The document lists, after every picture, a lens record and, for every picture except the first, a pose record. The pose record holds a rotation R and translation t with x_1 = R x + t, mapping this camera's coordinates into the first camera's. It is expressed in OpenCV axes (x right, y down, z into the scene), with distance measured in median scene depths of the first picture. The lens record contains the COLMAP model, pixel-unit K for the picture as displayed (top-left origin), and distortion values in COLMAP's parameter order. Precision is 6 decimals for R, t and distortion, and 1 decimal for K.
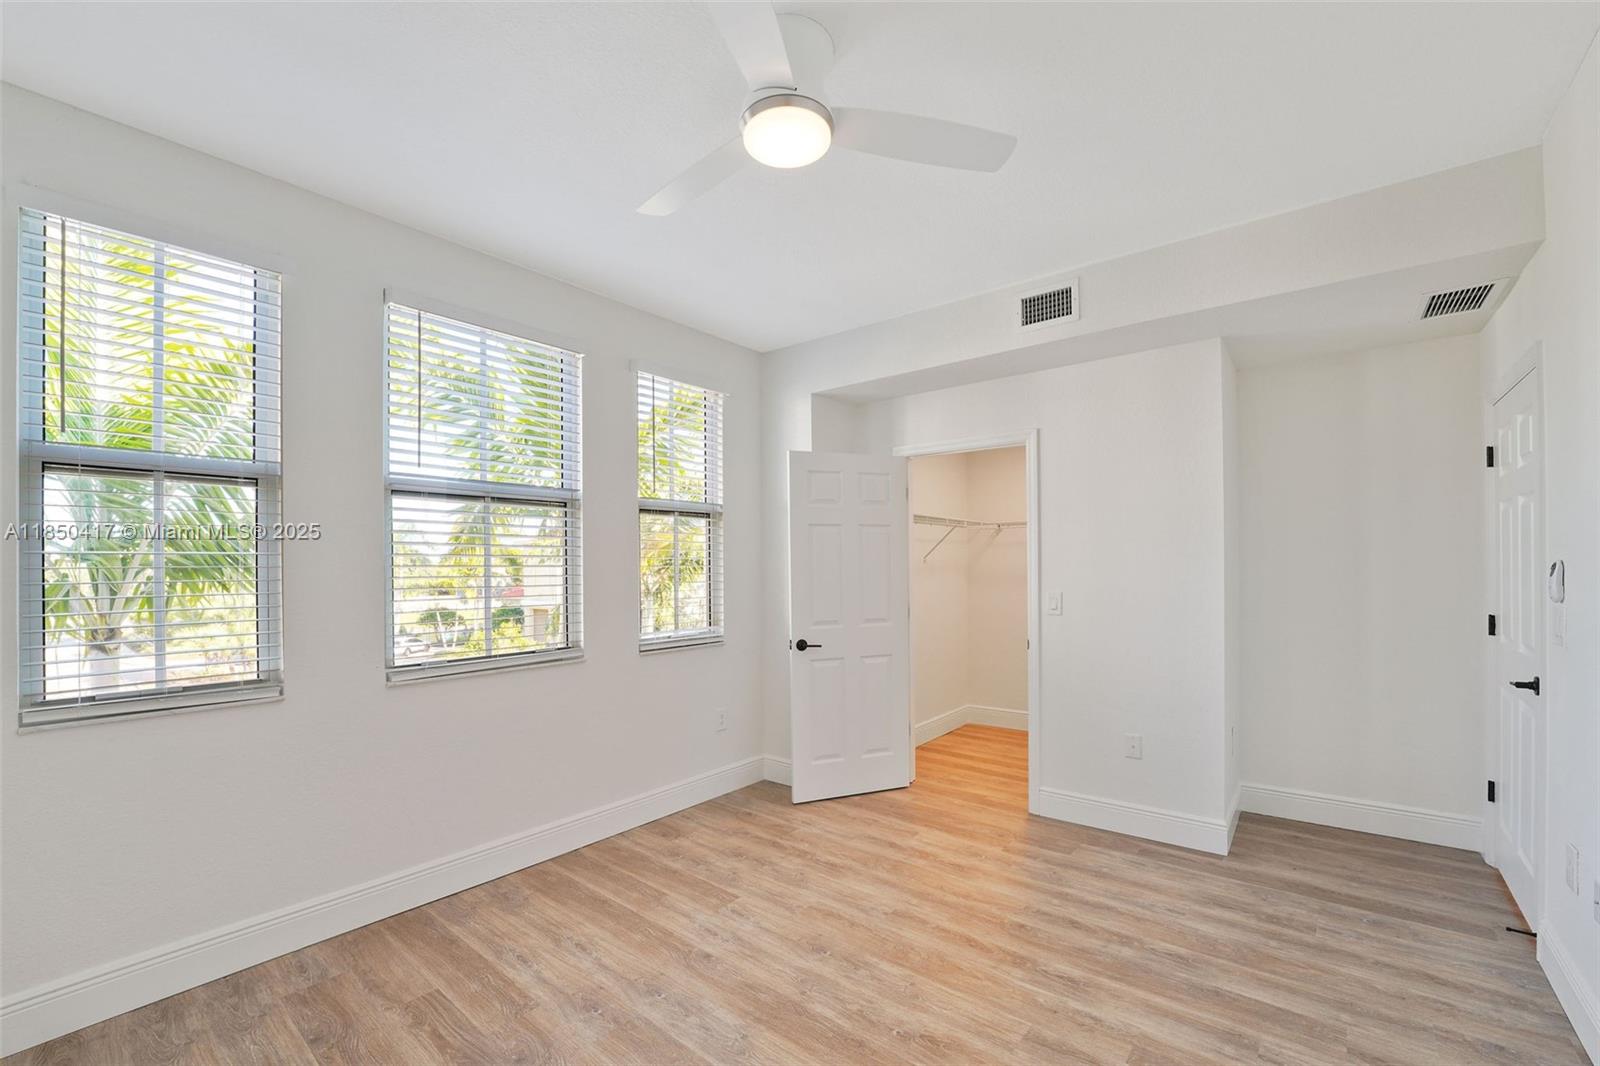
lens RADIAL K [[646.6, 0, 801.8], [0, 646.6, 577.6], [0, 0, 1]] dist [-0.022218, 0.000816]
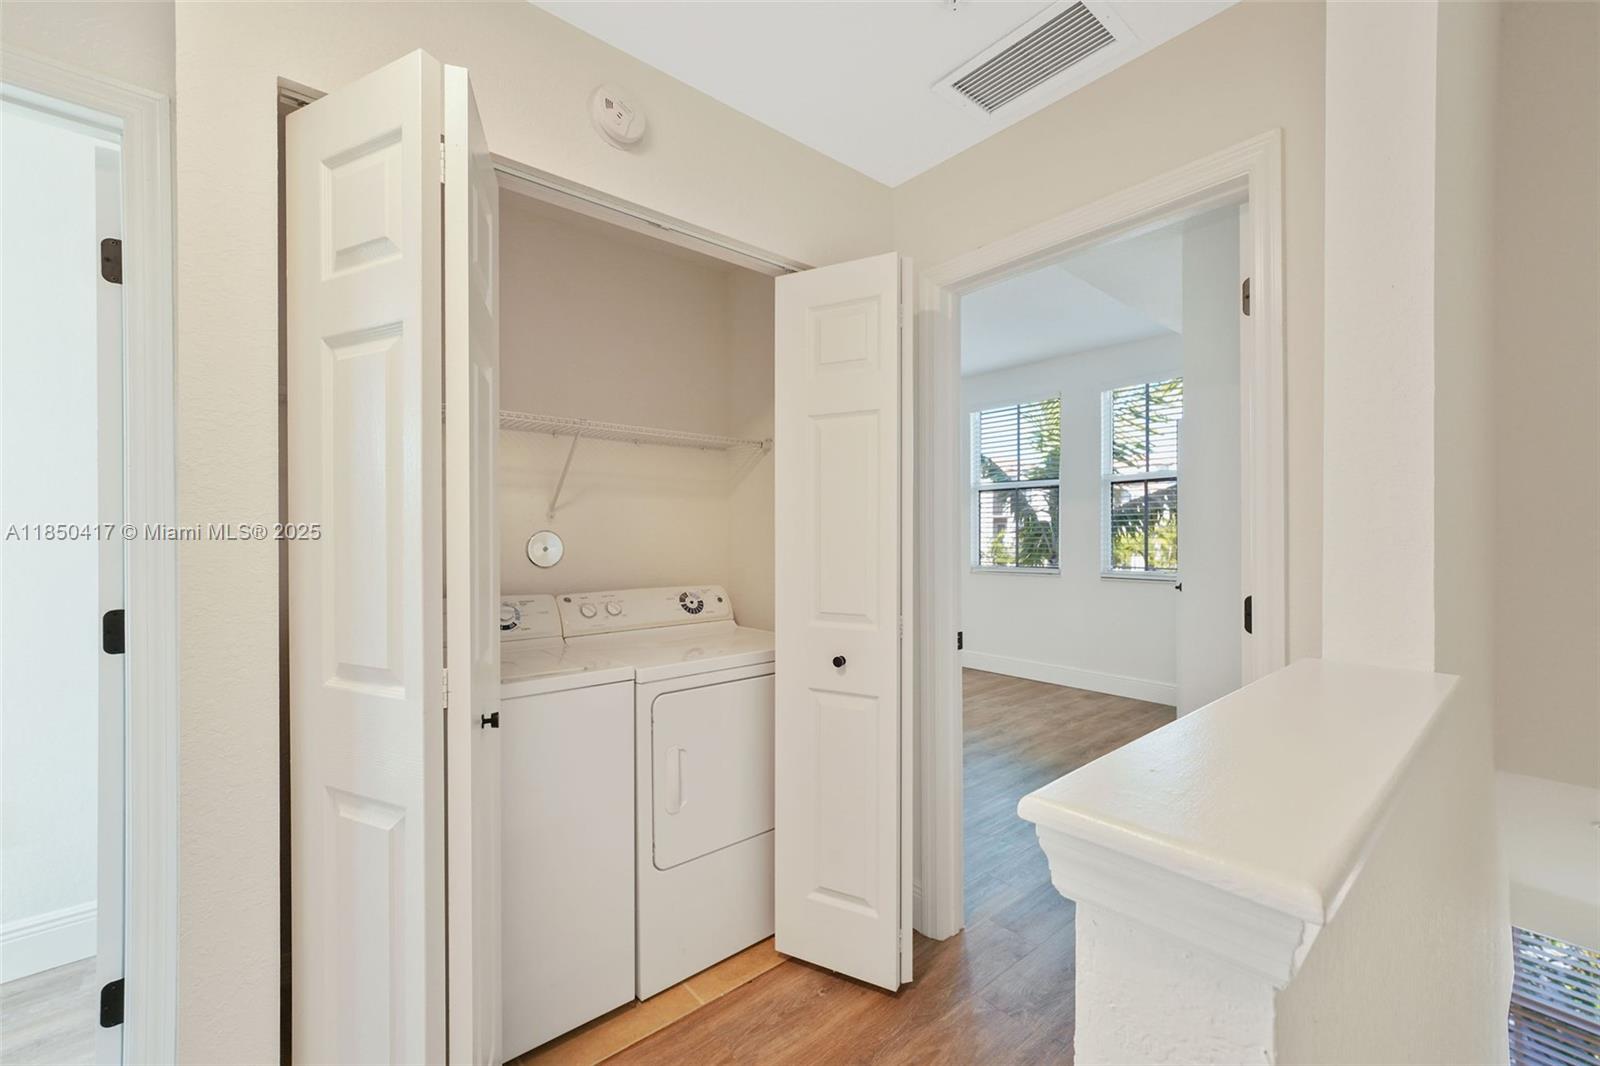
lens RADIAL K [[646.6, 0, 798.8], [0, 646.6, 537.5], [0, 0, 1]] dist [-0.022218, 0.000816]
pose [[-0.177602, 0.008706, -0.984064, 1.756521], [-0.009416, 0.999900, 0.010545, 0.016201], [0.984057, 0.011139, -0.177502, 0.741800]]
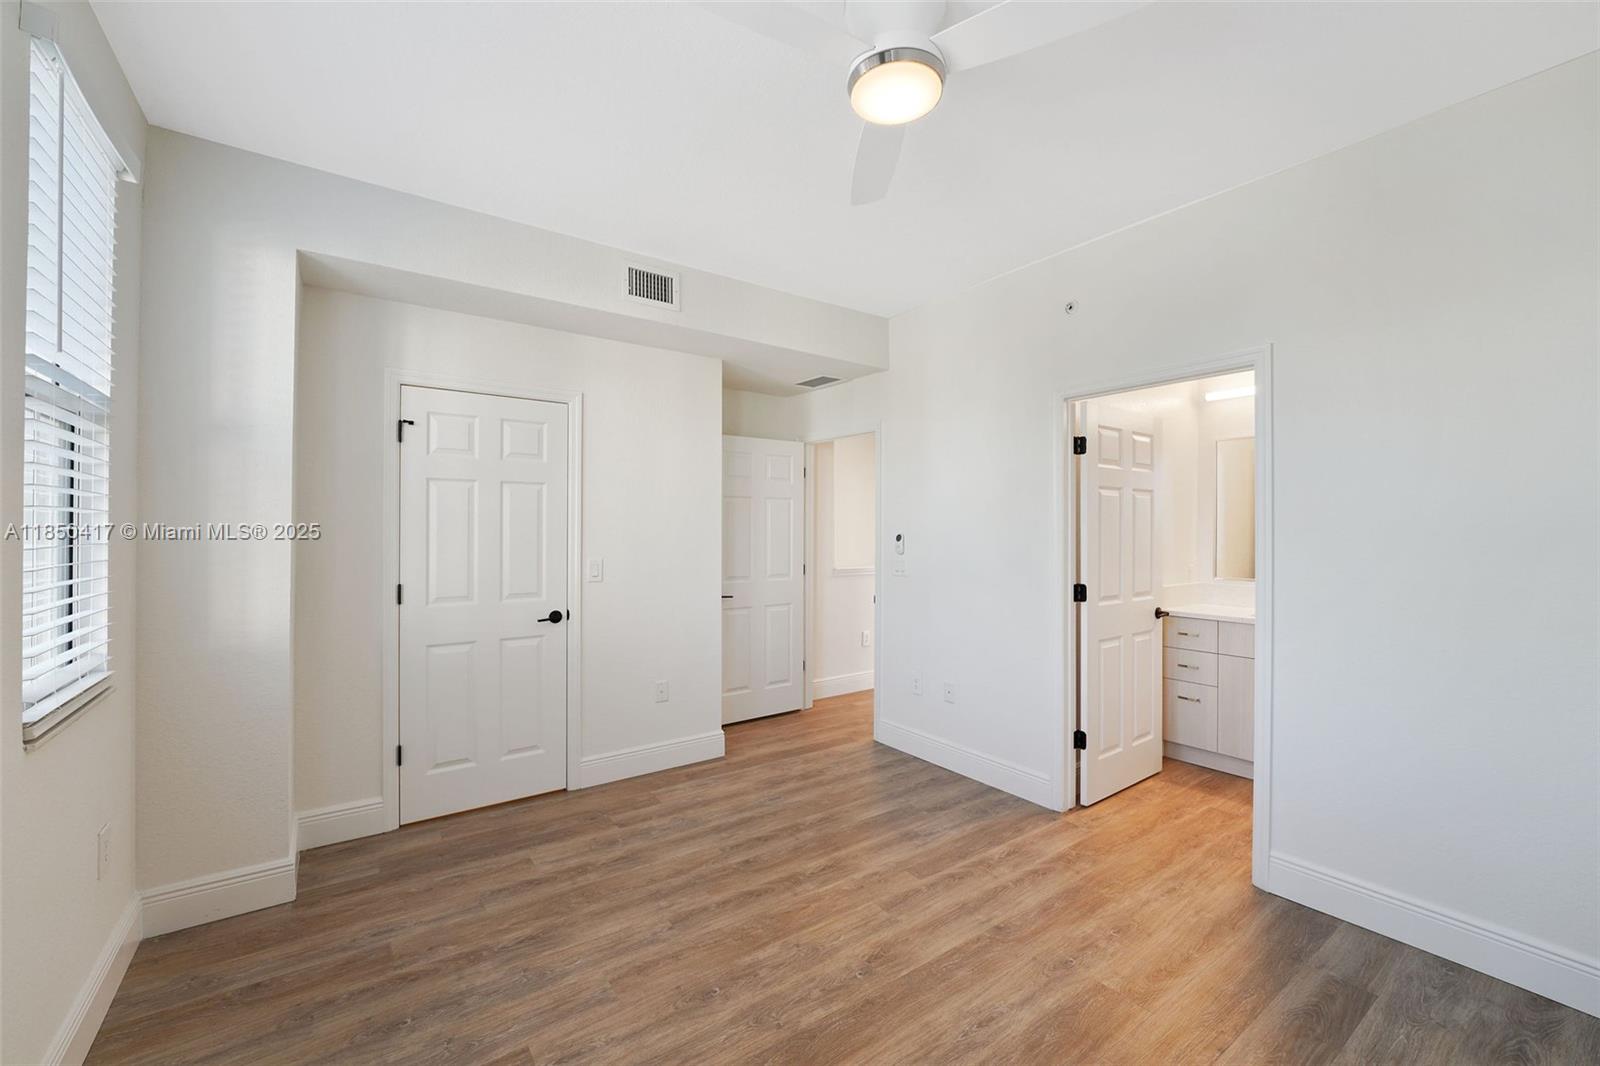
lens RADIAL K [[646.6, 0, 777.2], [0, 646.6, 526.8], [0, 0, 1]] dist [-0.022218, 0.000816]
pose [[0.284450, 0.015502, 0.958566, -0.641697], [0.009910, 0.999768, -0.019110, -0.006140], [-0.958640, 0.014935, 0.284230, 0.576262]]
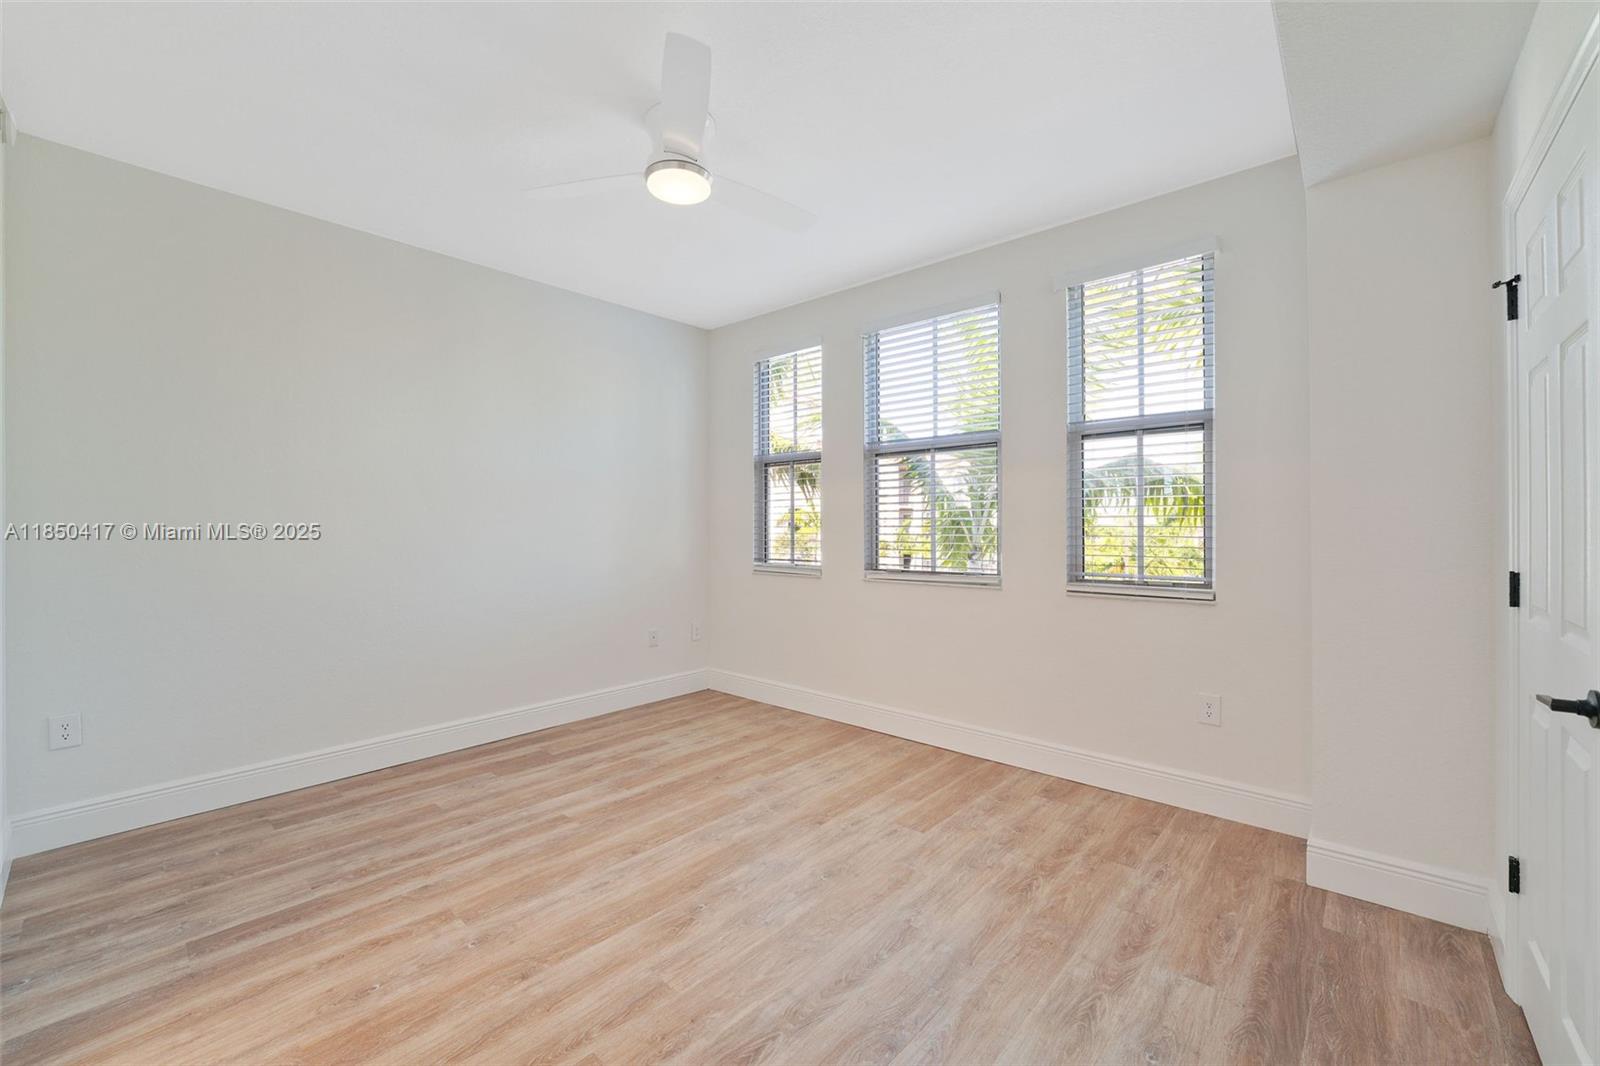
lens RADIAL K [[646.6, 0, 806.4], [0, 646.6, 526.8], [0, 0, 1]] dist [-0.022218, 0.000816]
pose [[-0.028616, 0.007626, -0.999561, 0.882004], [-0.012489, 0.999890, 0.007986, 0.026957], [0.999512, 0.012712, -0.028518, 0.847767]]
